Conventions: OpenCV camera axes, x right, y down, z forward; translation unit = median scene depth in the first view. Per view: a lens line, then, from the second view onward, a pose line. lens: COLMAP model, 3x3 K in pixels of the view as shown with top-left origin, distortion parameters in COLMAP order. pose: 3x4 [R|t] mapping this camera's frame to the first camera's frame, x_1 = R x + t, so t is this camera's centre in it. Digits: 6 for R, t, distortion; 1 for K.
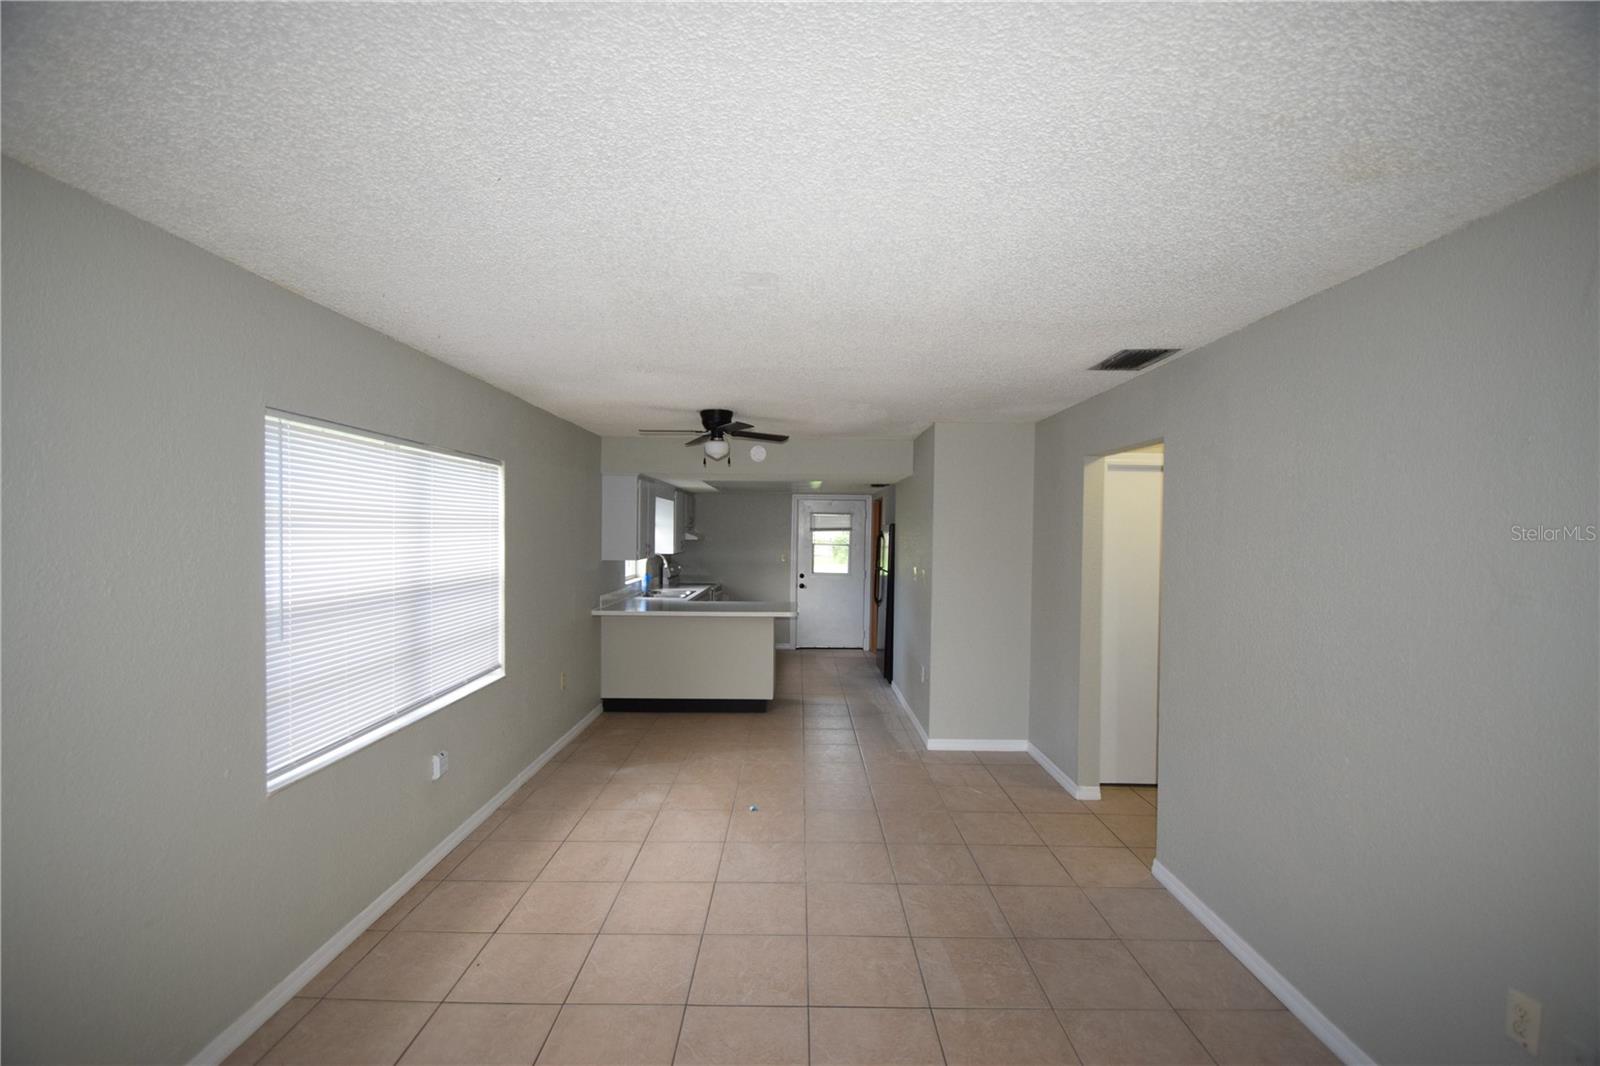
lens RADIAL K [[700.4, 0, 796.8], [0, 700.4, 544.5], [0, 0, 1]] dist [0.008083, -0.014922]
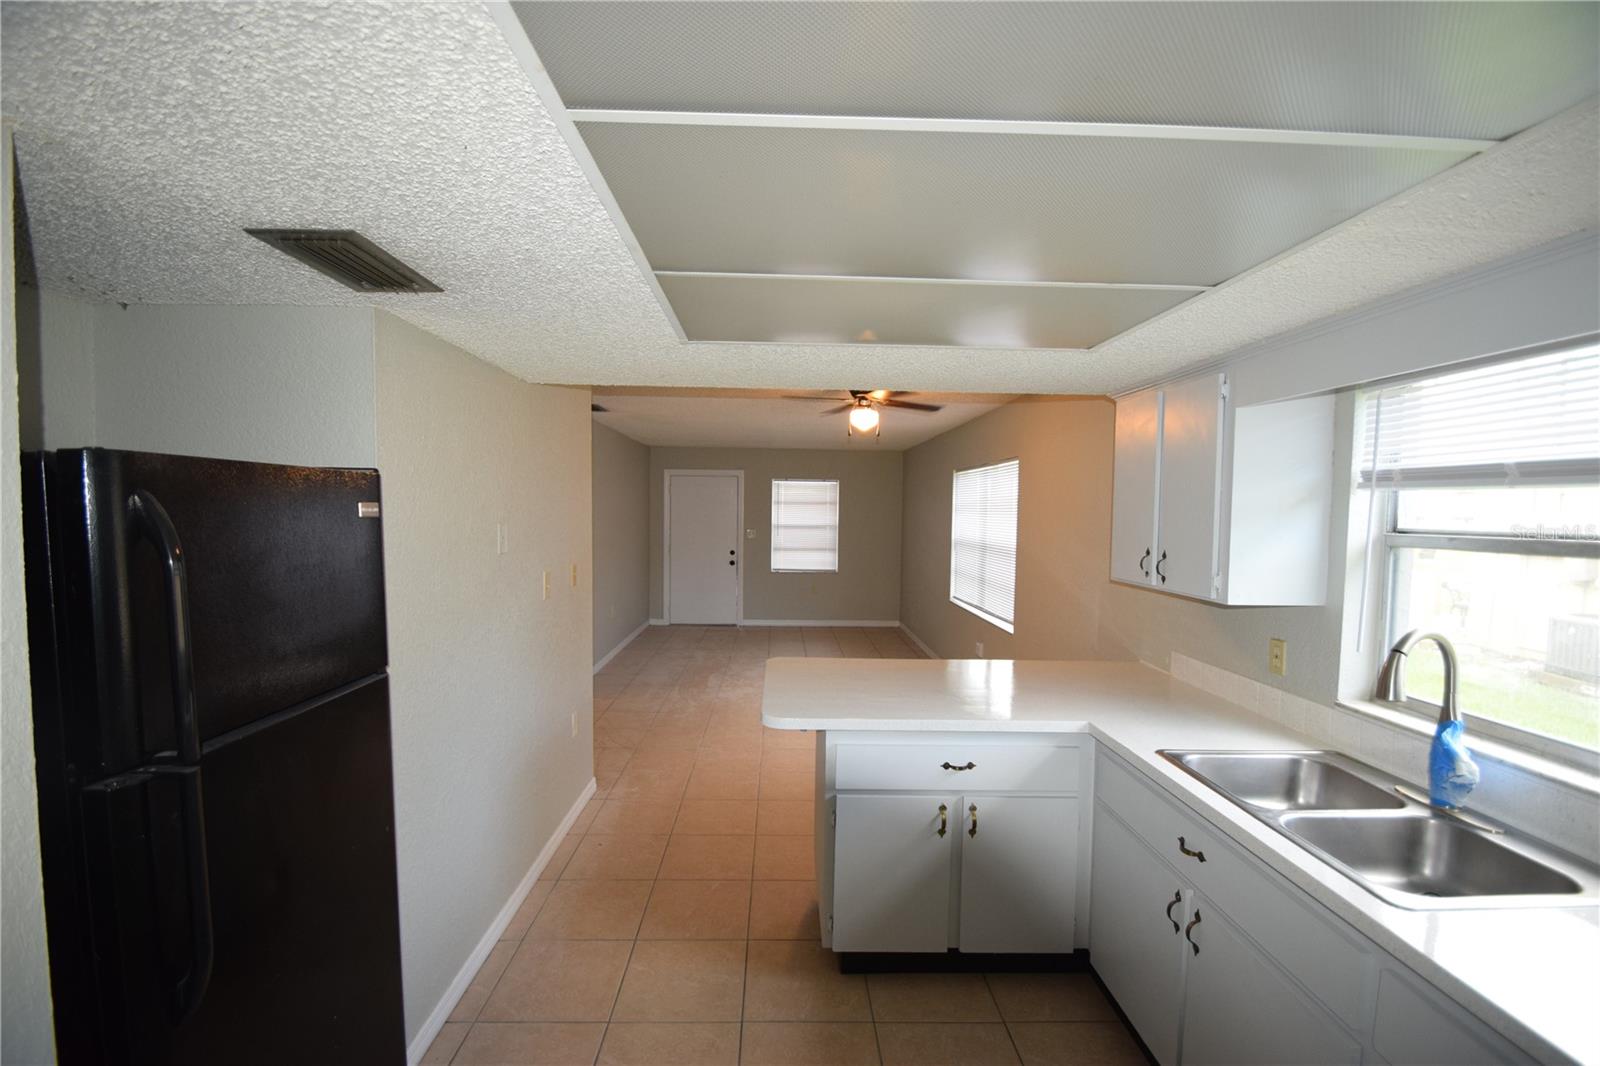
lens RADIAL K [[700.4, 0, 796.8], [0, 700.4, 544.5], [0, 0, 1]] dist [0.008083, -0.014922]
pose [[-0.999257, -0.022507, -0.031288, -0.003165], [-0.024668, 0.997207, 0.070496, -0.036375], [0.029614, 0.071215, -0.997021, 1.864629]]
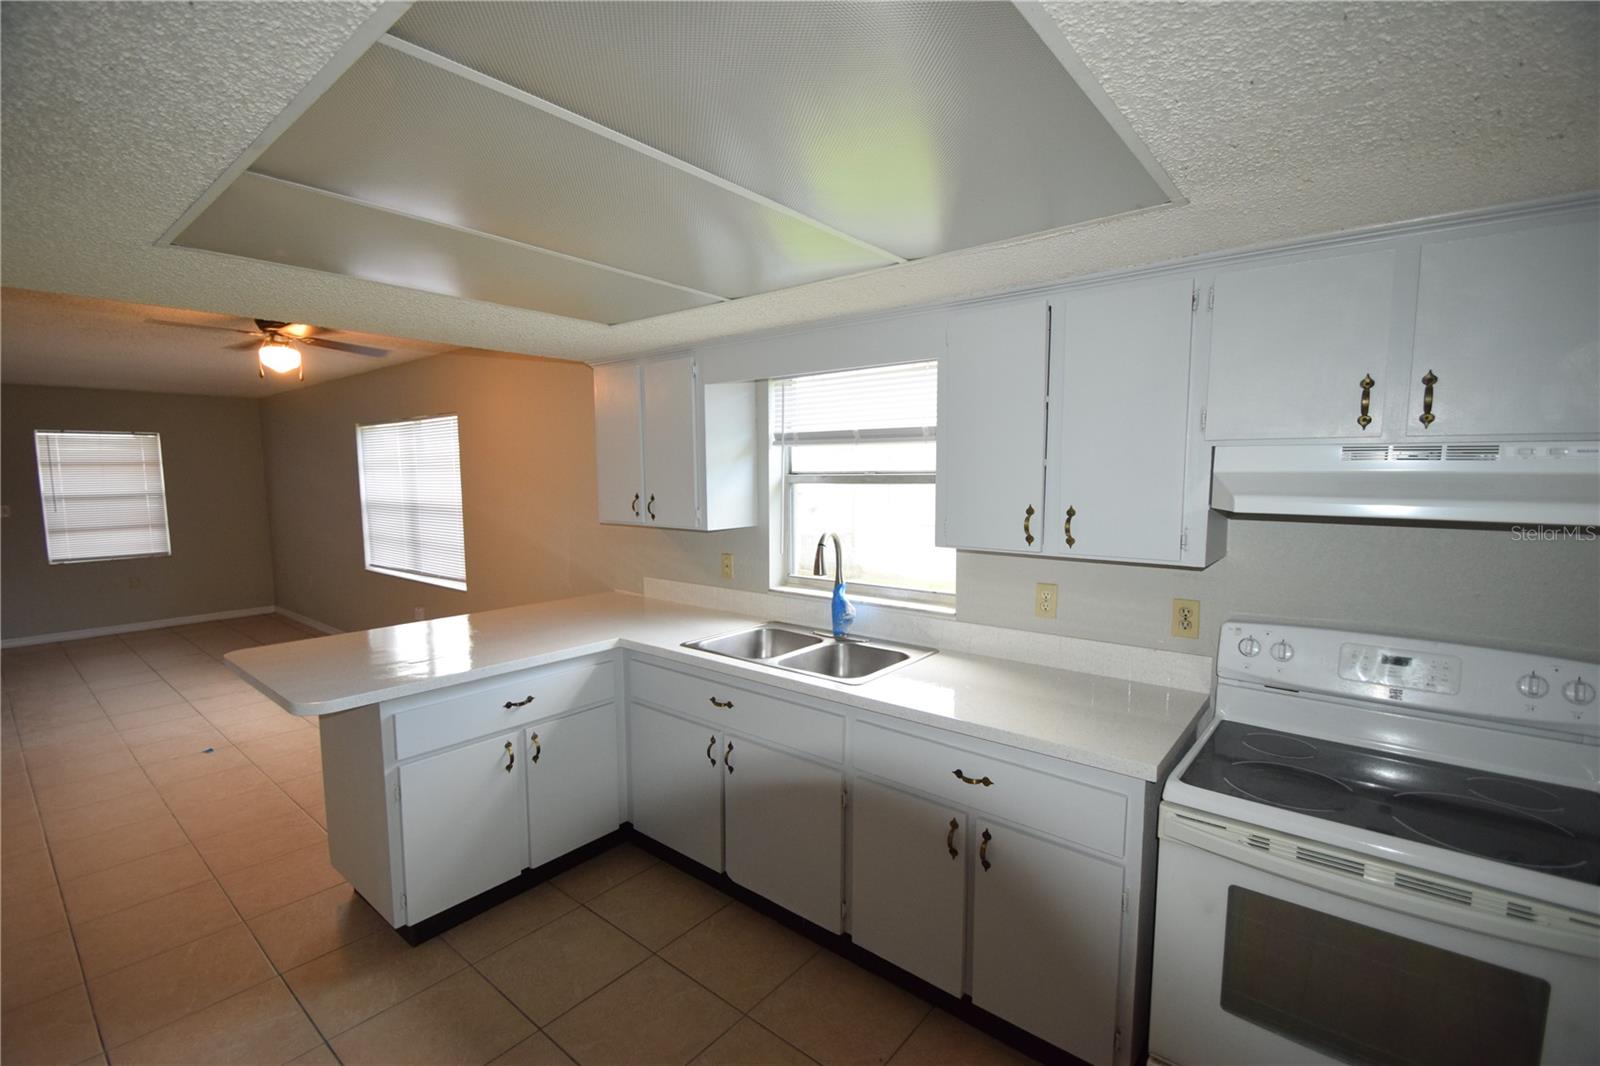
lens RADIAL K [[700.4, 0, 796.8], [0, 700.4, 544.5], [0, 0, 1]] dist [0.008083, -0.014922]
pose [[-0.631127, 0.074202, -0.772122, 0.128416], [-0.016621, 0.993892, 0.109100, -0.028992], [0.775501, 0.081690, -0.626039, 1.871834]]
